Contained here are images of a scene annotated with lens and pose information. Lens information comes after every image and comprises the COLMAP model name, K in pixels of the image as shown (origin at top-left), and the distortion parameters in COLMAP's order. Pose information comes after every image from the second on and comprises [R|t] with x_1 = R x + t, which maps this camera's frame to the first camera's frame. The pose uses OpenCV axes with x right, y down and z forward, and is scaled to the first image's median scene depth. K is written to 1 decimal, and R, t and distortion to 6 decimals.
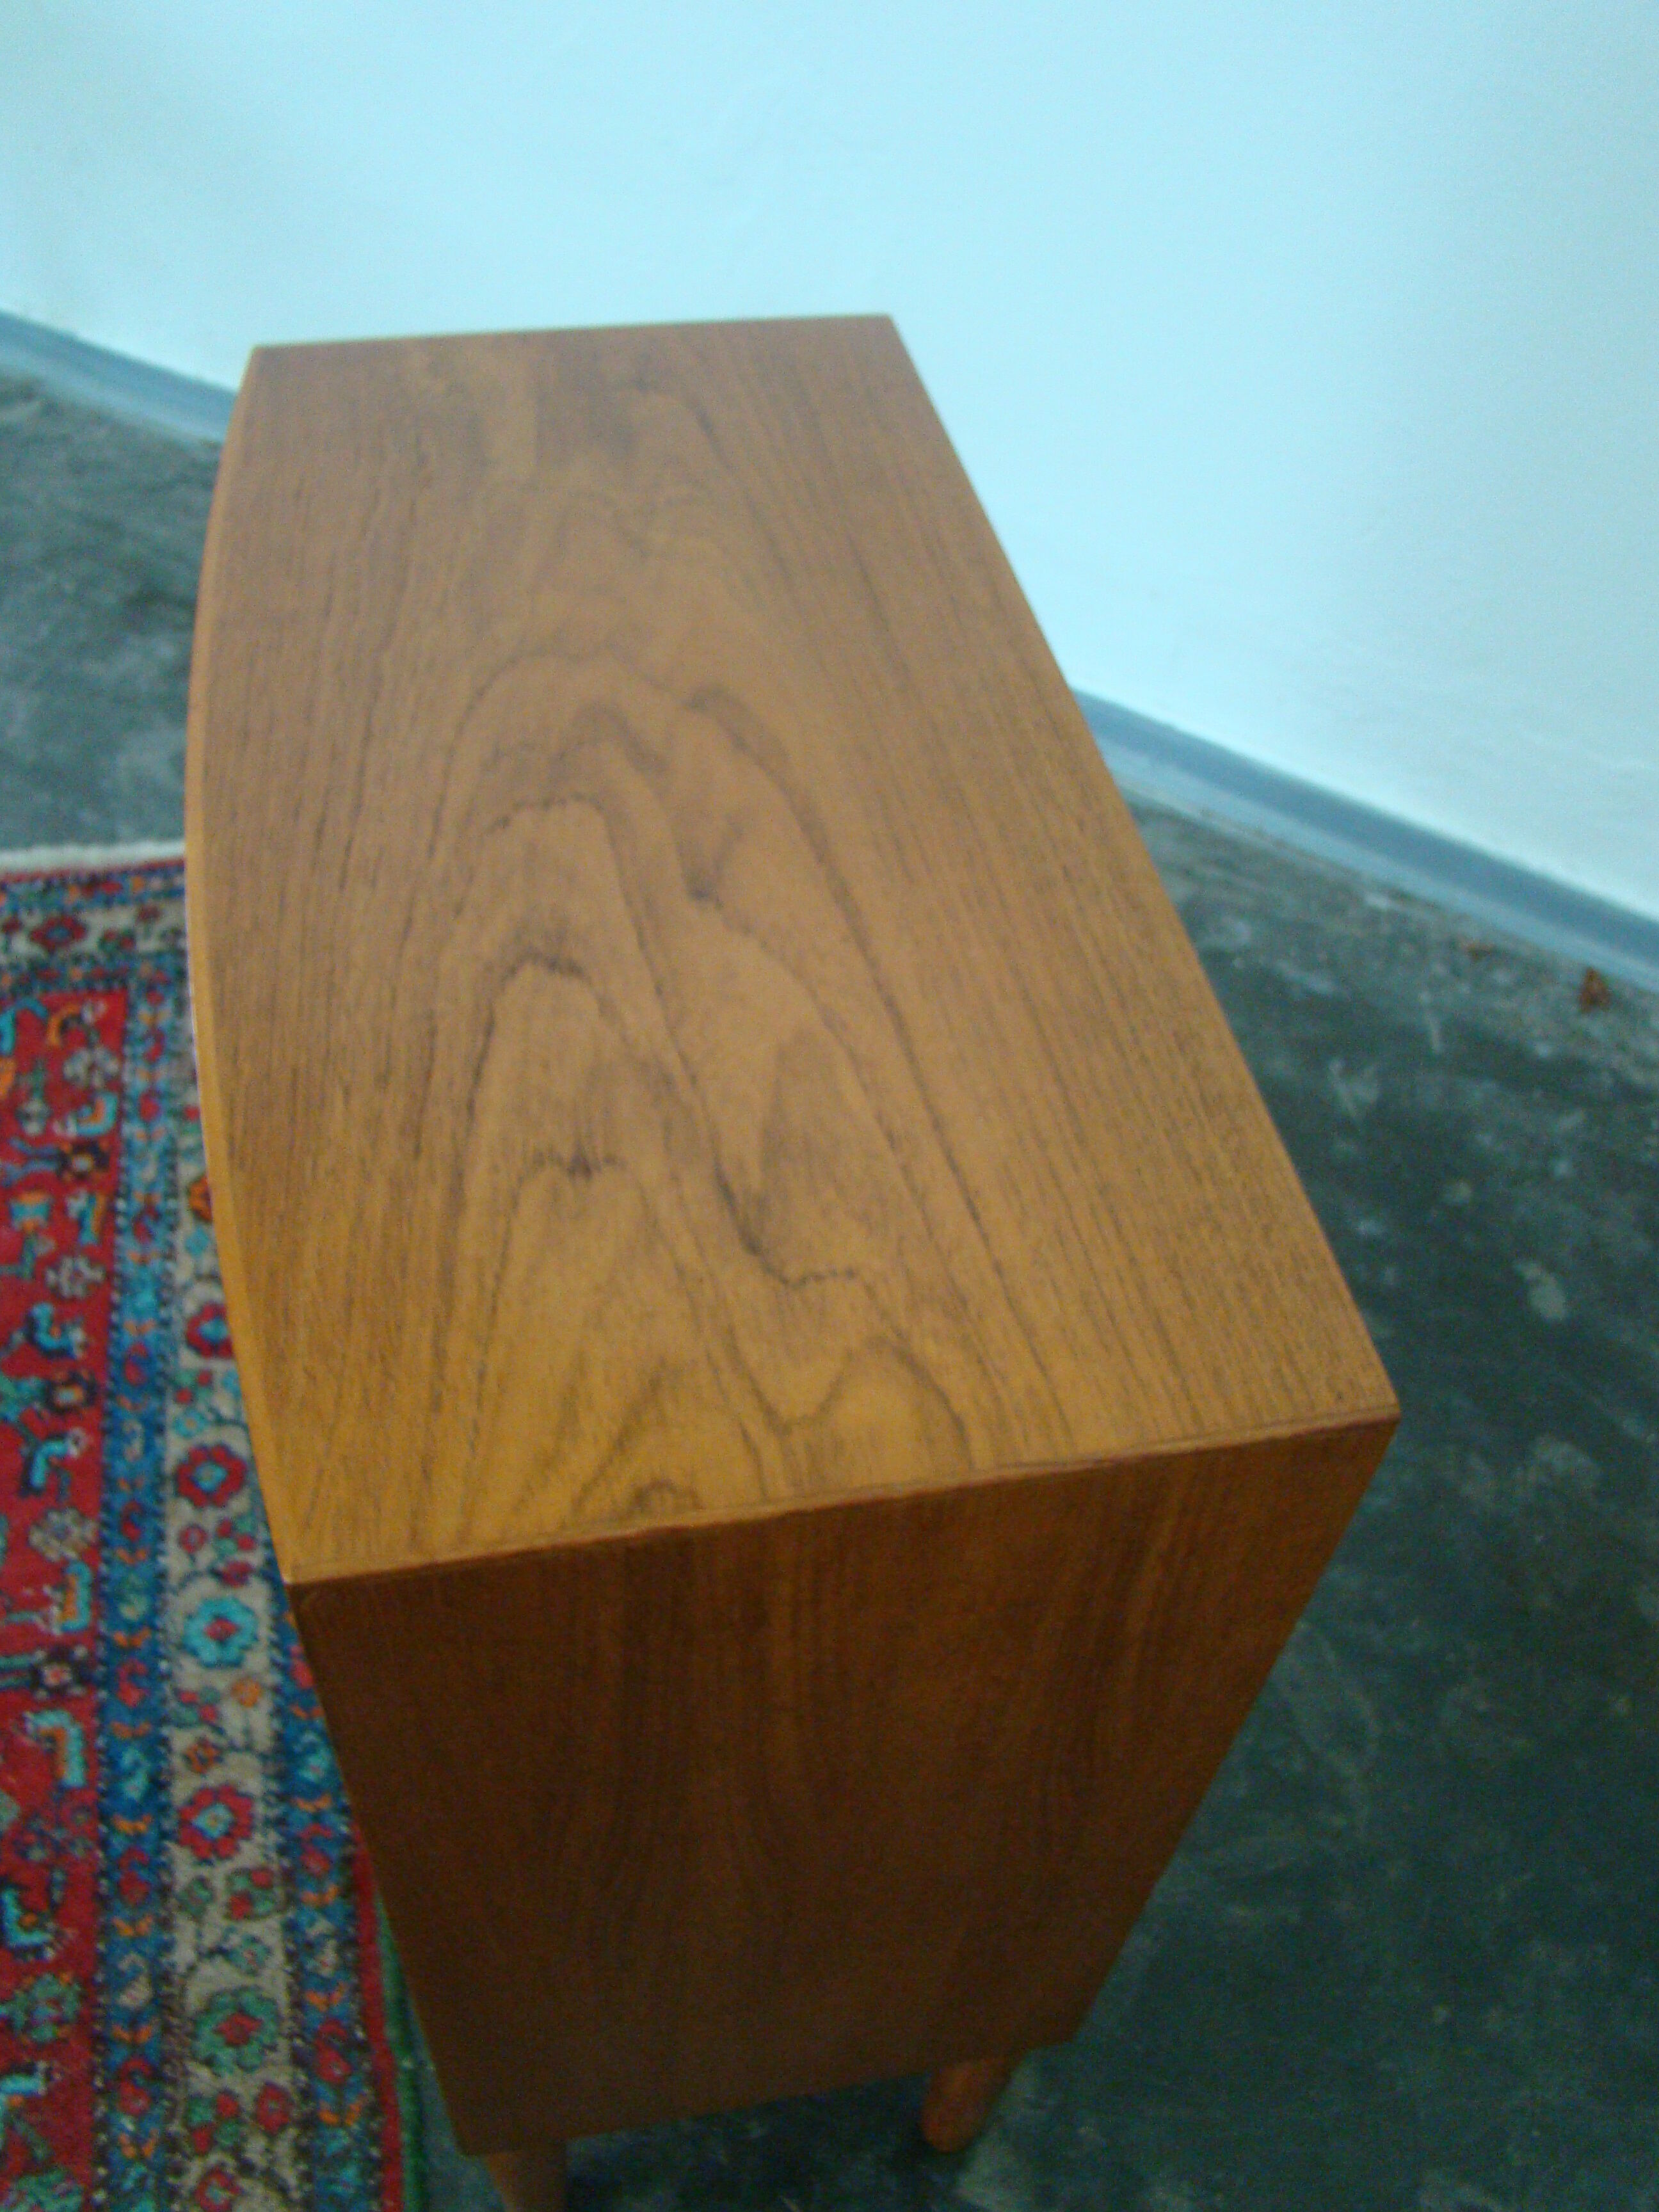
lens RADIAL K [[2026.1, 0, 867.0], [0, 2026.1, 1111.1], [0, 0, 1]] dist [-0.162223, 0.098303]
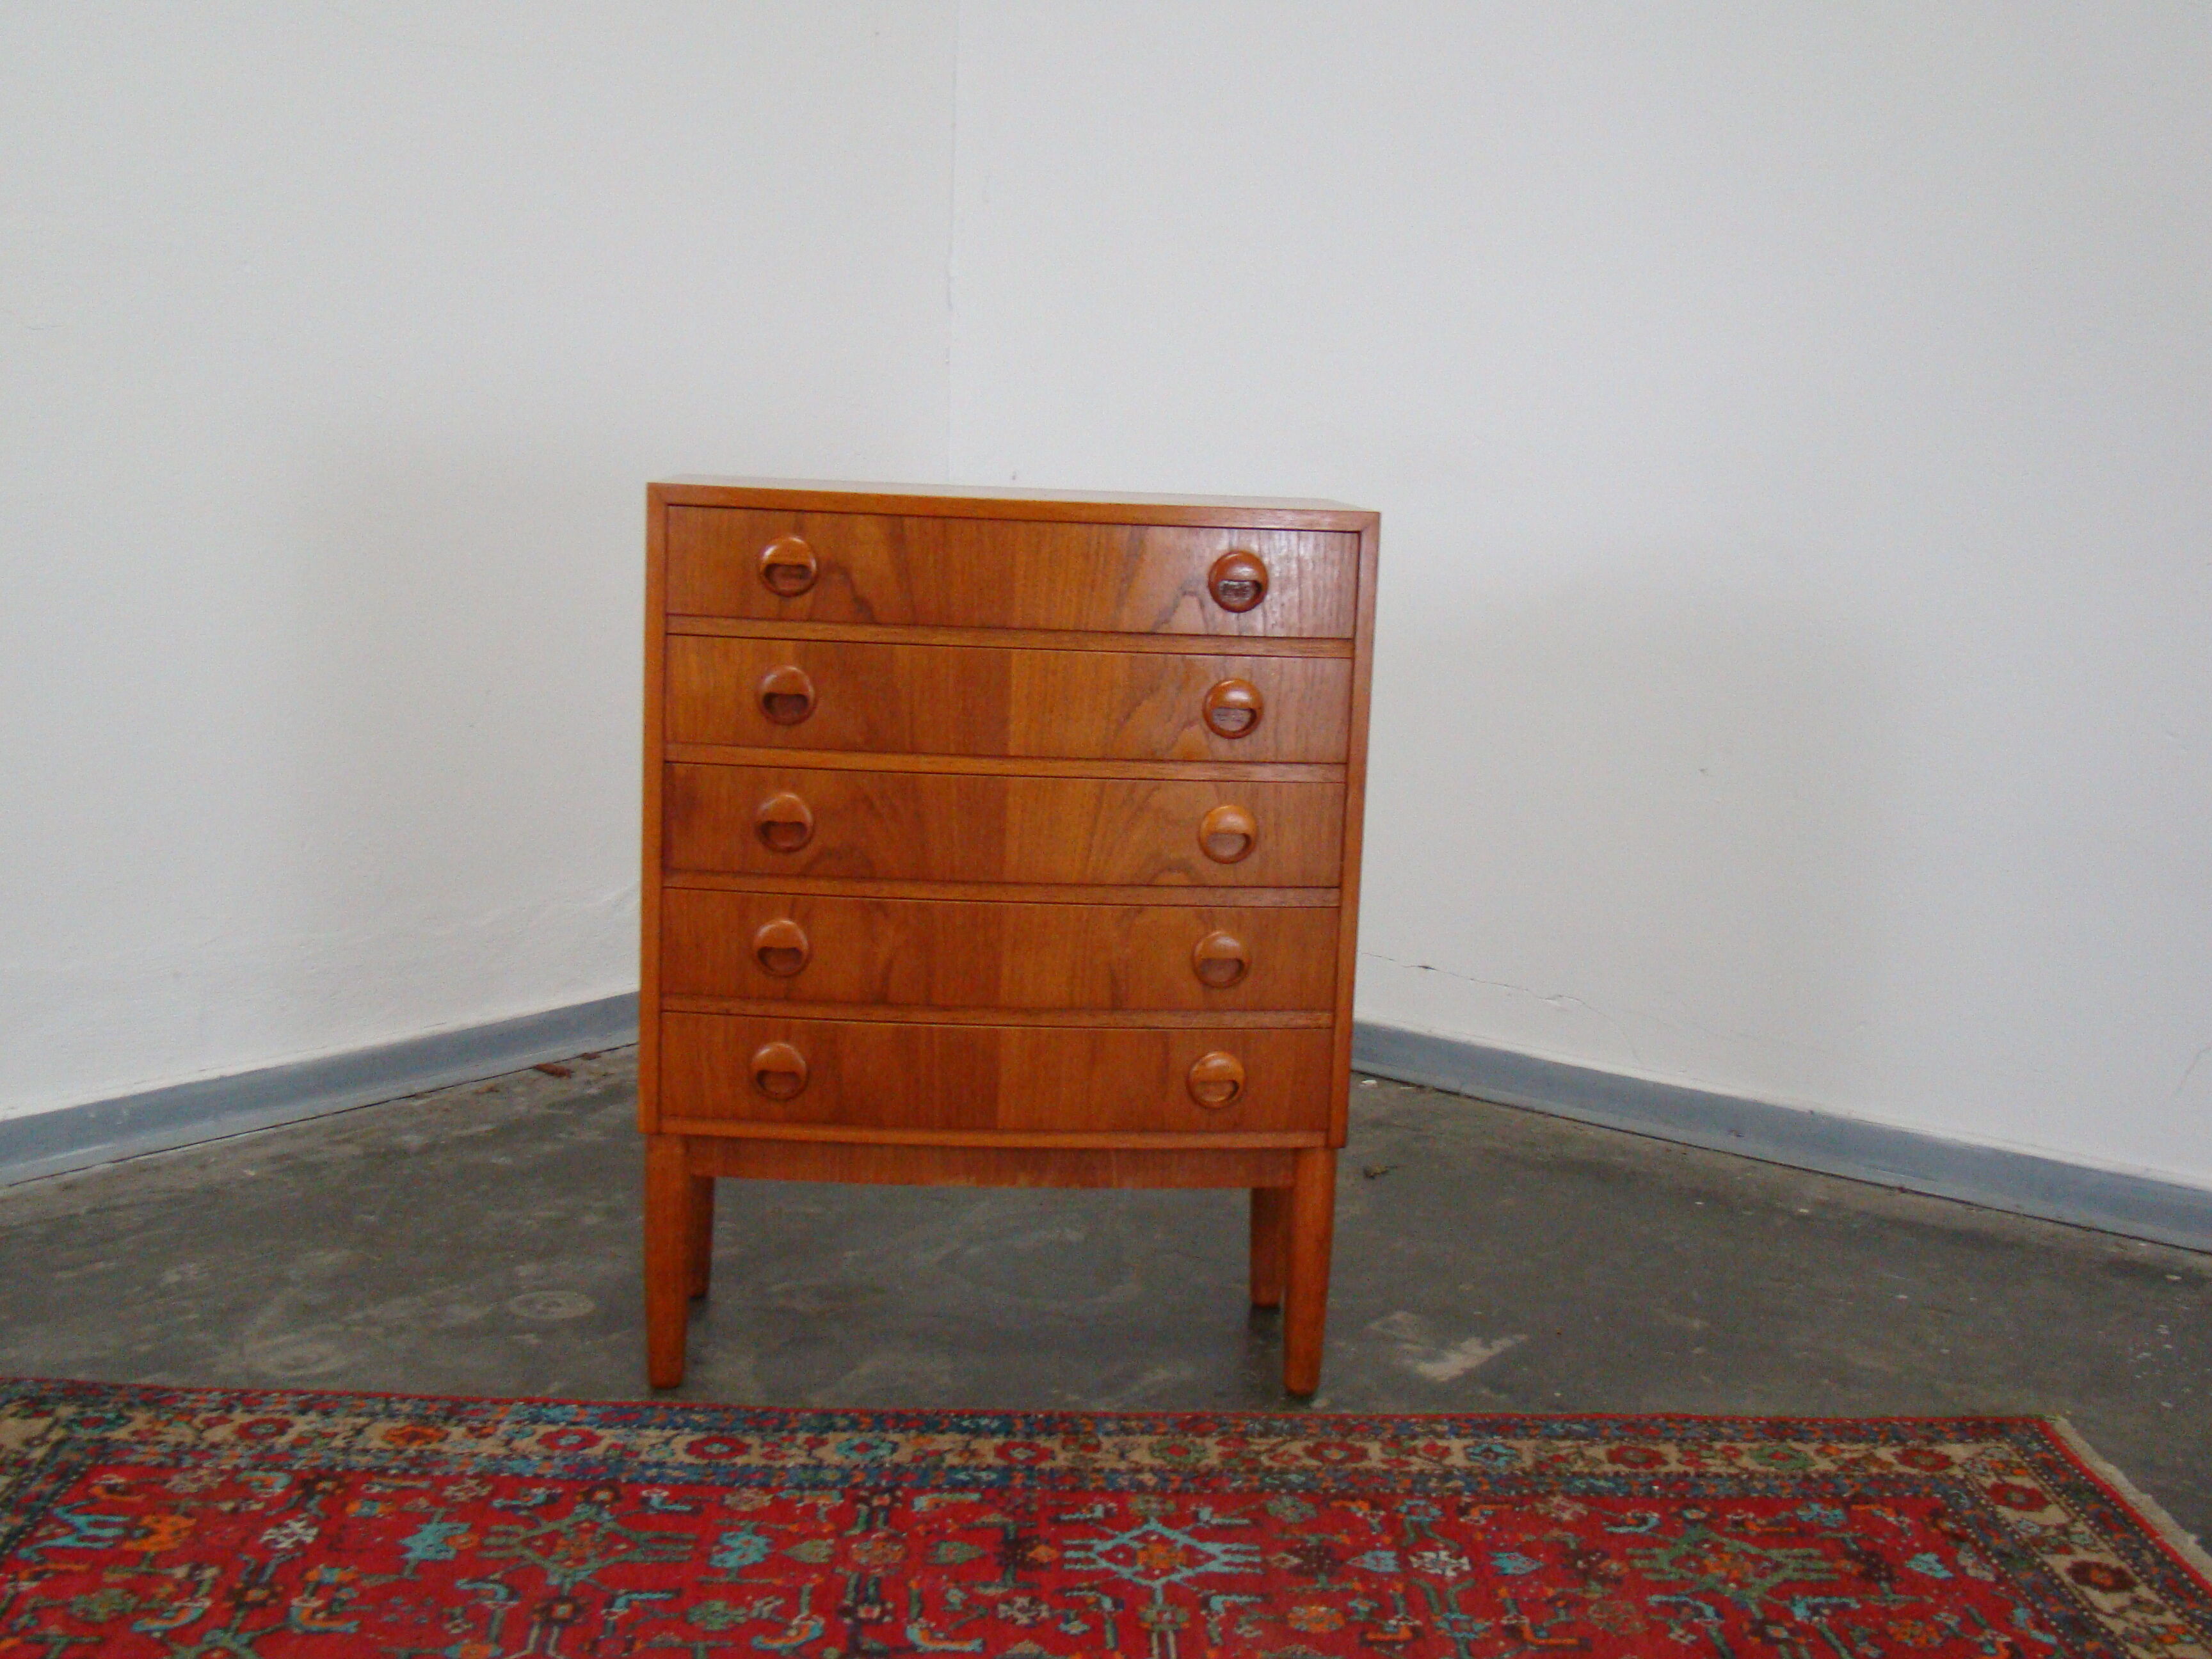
lens RADIAL K [[2558.5, 0, 1117.9], [0, 2558.5, 829.7], [0, 0, 1]] dist [-0.030155, 0.000000]
pose [[0.148759, -0.225133, 0.962905, -1.834530], [0.719904, 0.692225, 0.050628, 0.024272], [-0.677944, 0.685668, 0.265049, 0.190424]]
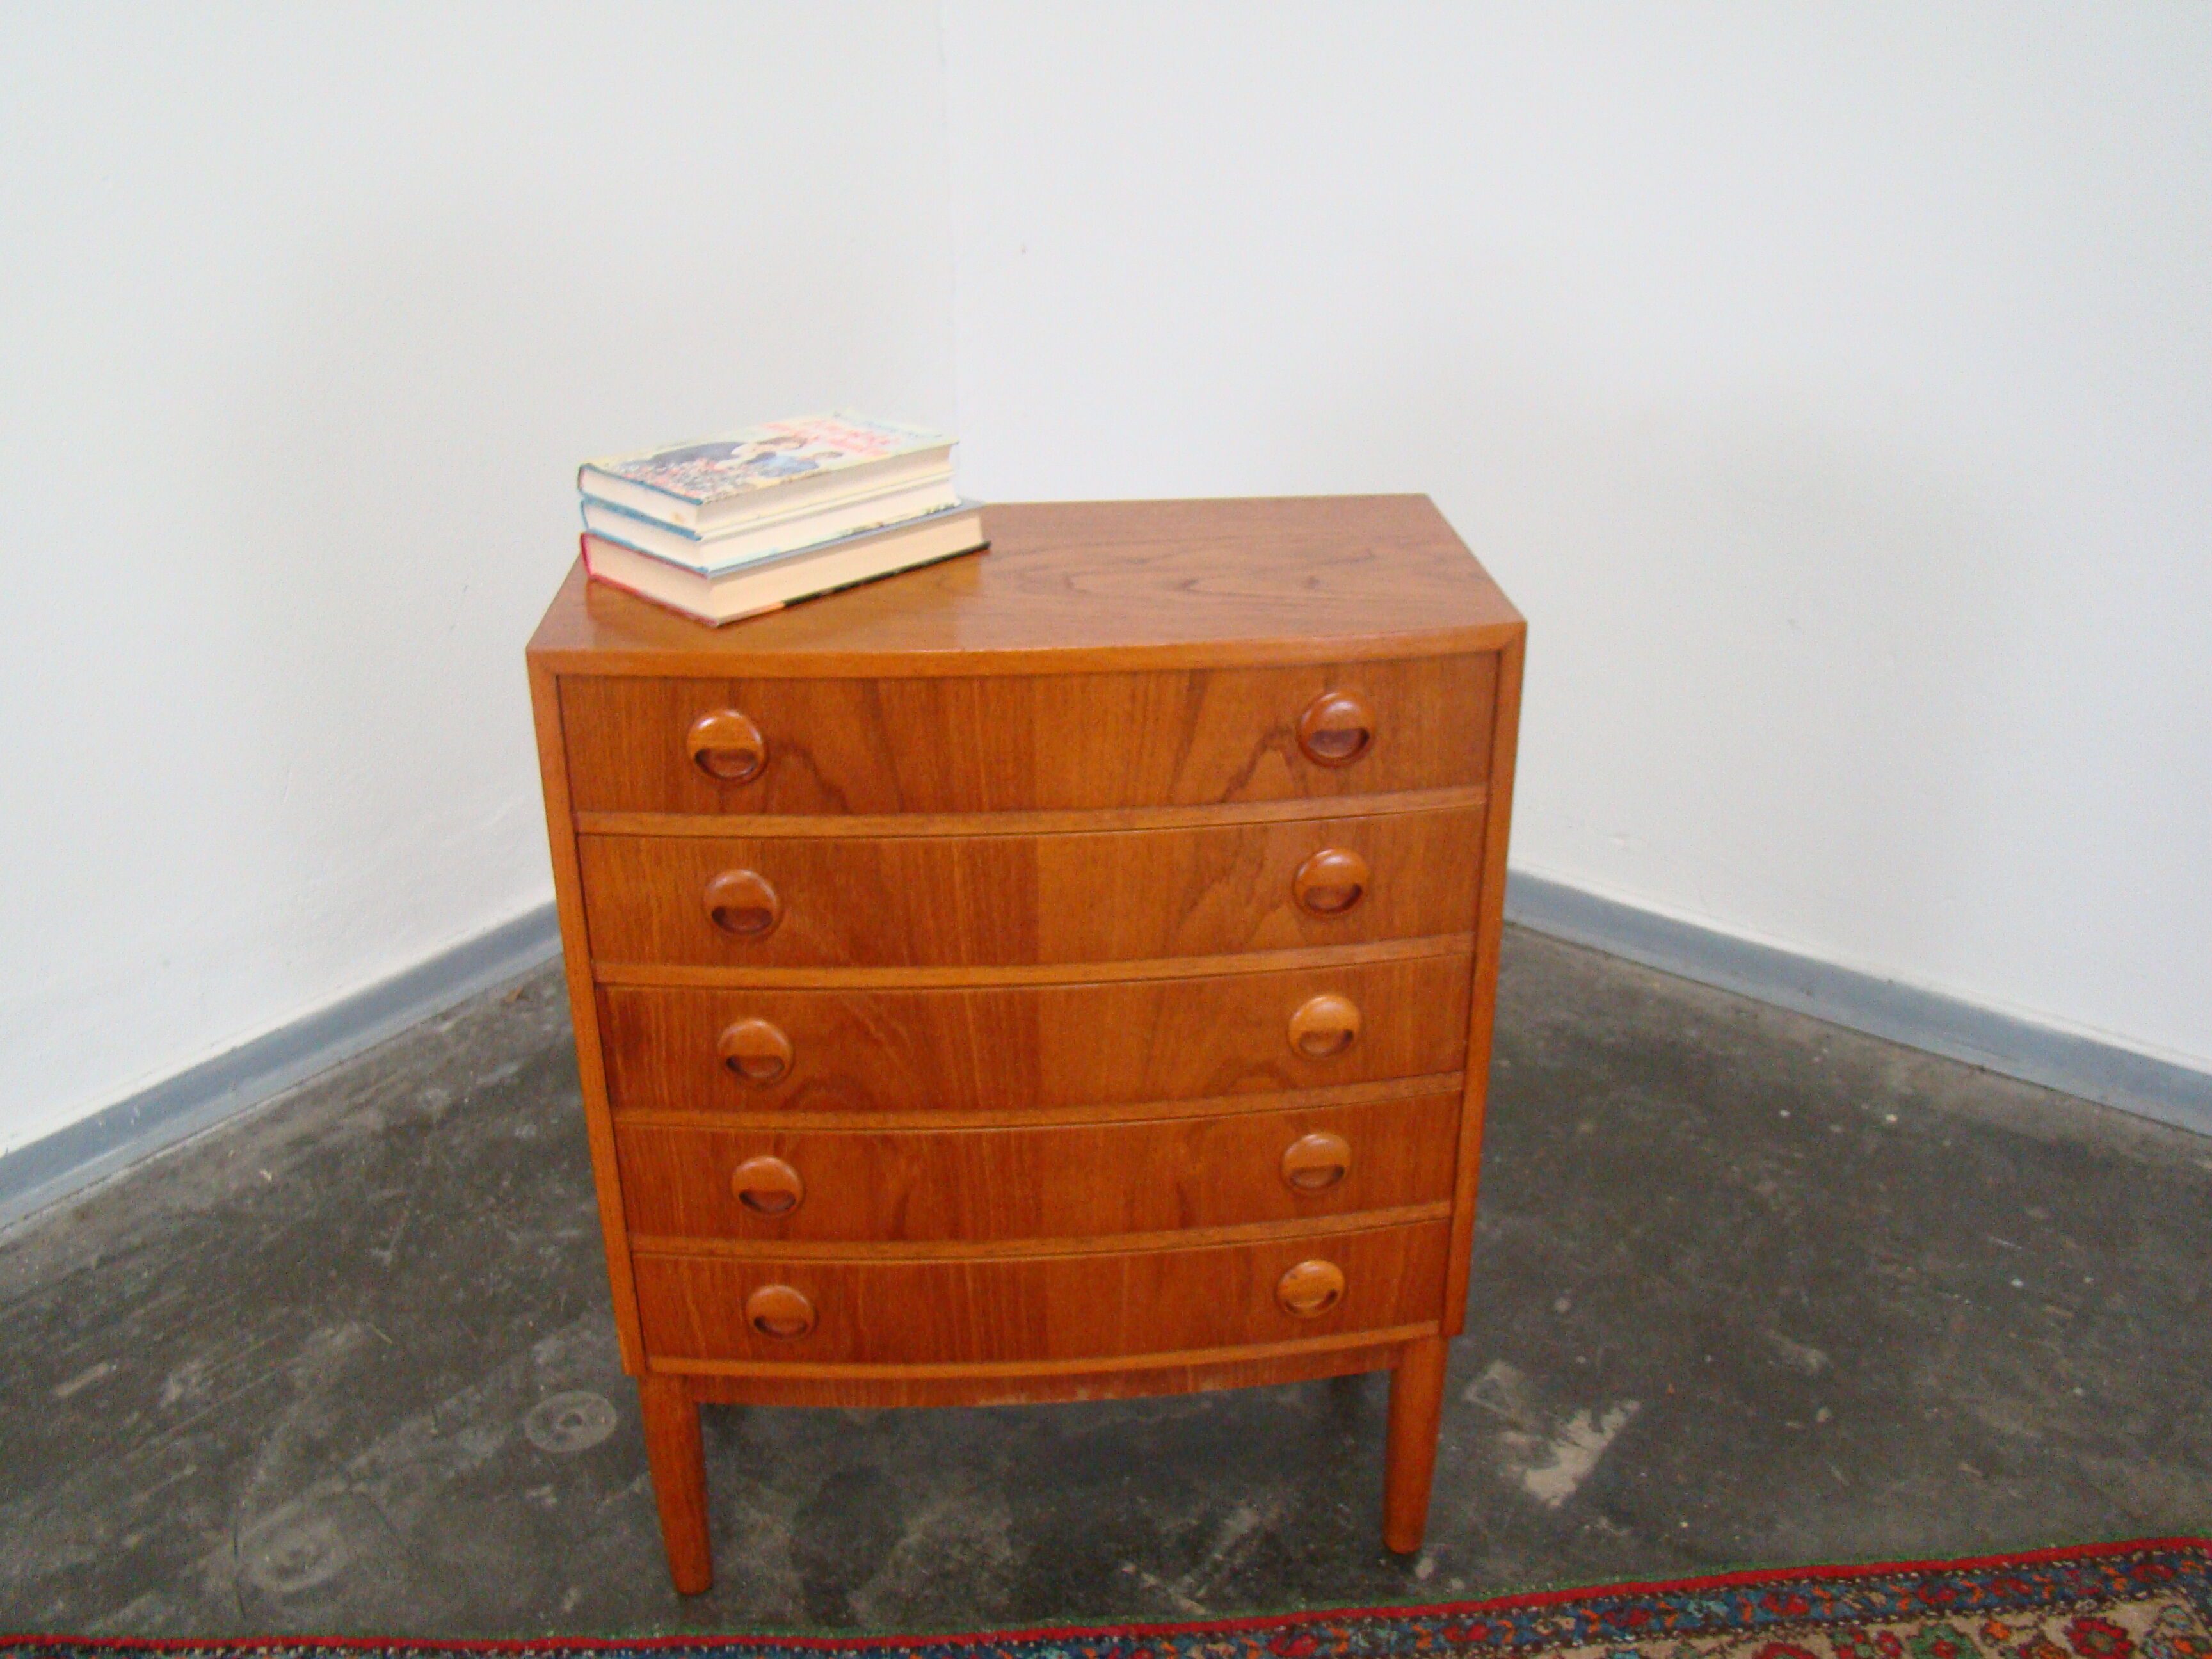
lens RADIAL K [[2026.1, 0, 1103.9], [0, 2026.1, 833.2], [0, 0, 1]] dist [-0.162223, 0.098303]
pose [[0.146721, -0.486671, 0.861176, -1.044087], [0.749889, 0.622481, 0.224018, -0.222114], [-0.645088, 0.612918, 0.456281, 0.126425]]
